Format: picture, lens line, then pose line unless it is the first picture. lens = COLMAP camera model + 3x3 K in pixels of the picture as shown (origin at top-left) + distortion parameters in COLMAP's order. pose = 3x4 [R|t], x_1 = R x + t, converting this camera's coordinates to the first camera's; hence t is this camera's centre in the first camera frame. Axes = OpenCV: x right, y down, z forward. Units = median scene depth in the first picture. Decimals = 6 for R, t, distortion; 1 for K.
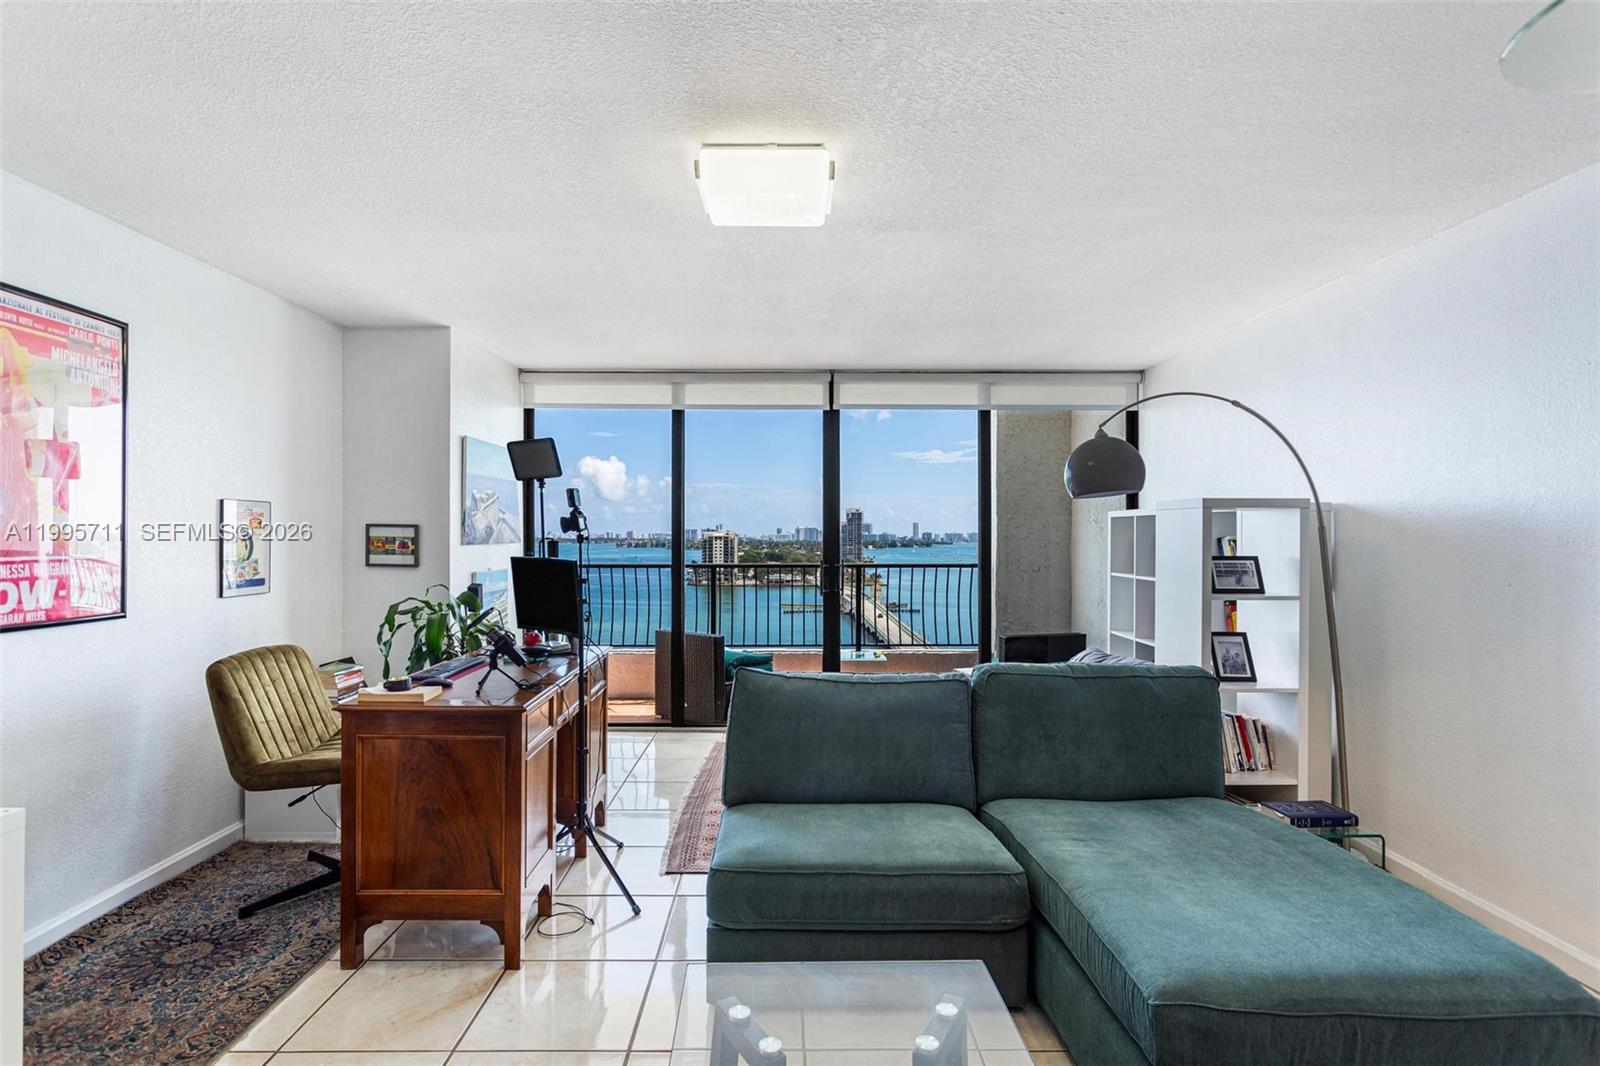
lens RADIAL K [[806.1, 0, 804.6], [0, 806.1, 537.6], [0, 0, 1]] dist [-0.015445, 0.002528]
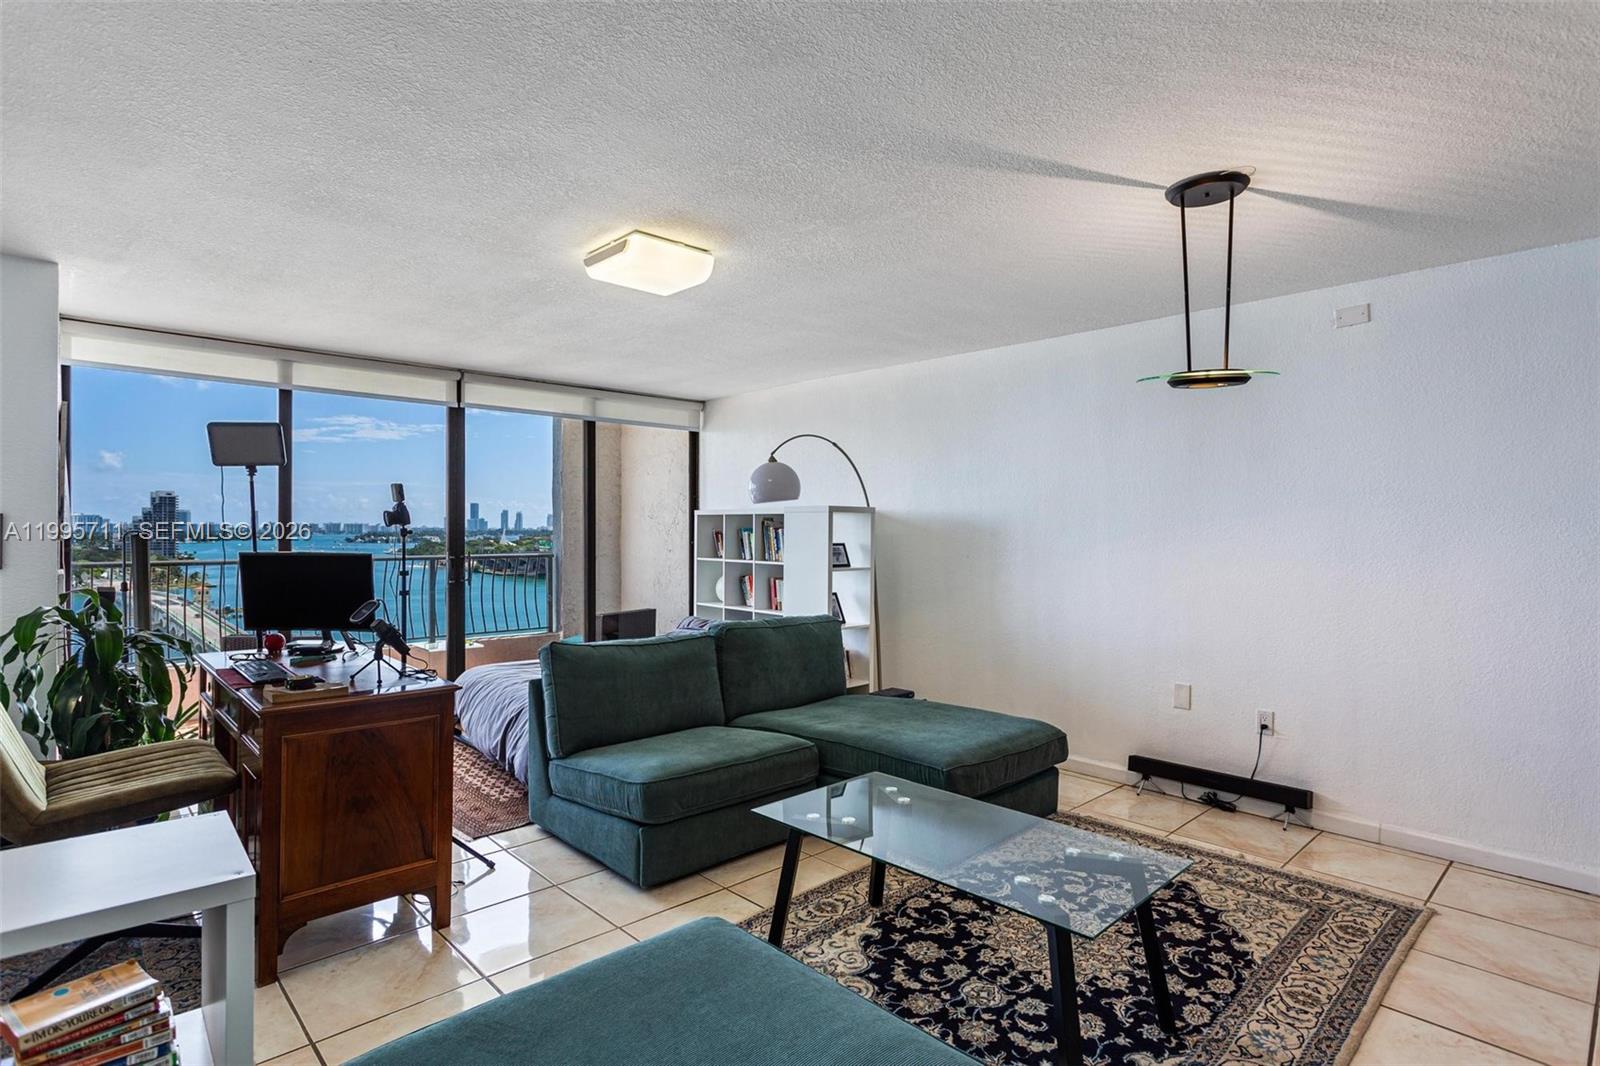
lens RADIAL K [[806.1, 0, 803.9], [0, 806.1, 532.5], [0, 0, 1]] dist [-0.015445, 0.002528]
pose [[0.729050, 0.000005, 0.684460, -0.580812], [-0.003021, 0.999990, 0.003210, -0.003208], [-0.684453, -0.004408, 0.729043, -0.098040]]
